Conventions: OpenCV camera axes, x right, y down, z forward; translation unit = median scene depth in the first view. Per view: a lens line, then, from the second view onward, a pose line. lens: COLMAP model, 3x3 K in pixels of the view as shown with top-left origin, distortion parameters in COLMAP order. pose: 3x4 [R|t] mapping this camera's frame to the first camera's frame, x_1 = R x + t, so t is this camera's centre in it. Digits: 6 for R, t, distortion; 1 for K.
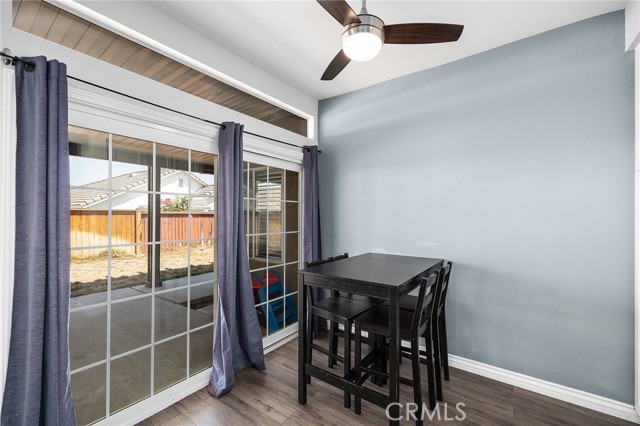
lens RADIAL K [[272.9, 0, 320.0], [0, 272.9, 213.0], [0, 0, 1]] dist [0.000857, 0.000318]
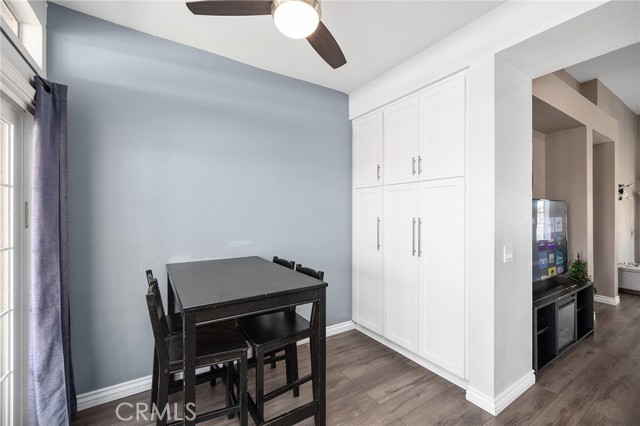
lens RADIAL K [[272.9, 0, 320.0], [0, 272.9, 213.0], [0, 0, 1]] dist [0.000857, 0.000318]
pose [[0.350067, 0.002557, 0.936721, -0.447962], [-0.005863, 0.999983, -0.000539, 0.004135], [-0.936706, -0.005303, 0.350076, 0.432738]]
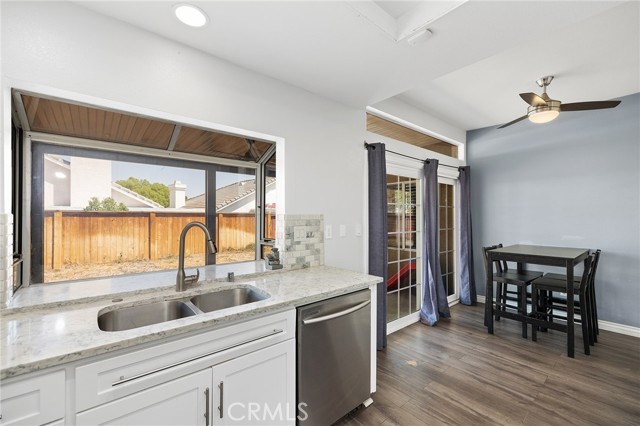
lens RADIAL K [[272.9, 0, 320.0], [0, 272.9, 213.0], [0, 0, 1]] dist [0.000857, 0.000318]
pose [[0.968854, -0.004778, -0.247586, -0.522148], [0.002946, 0.999965, -0.007767, -0.002463], [0.247614, 0.006796, 0.968835, -0.662699]]
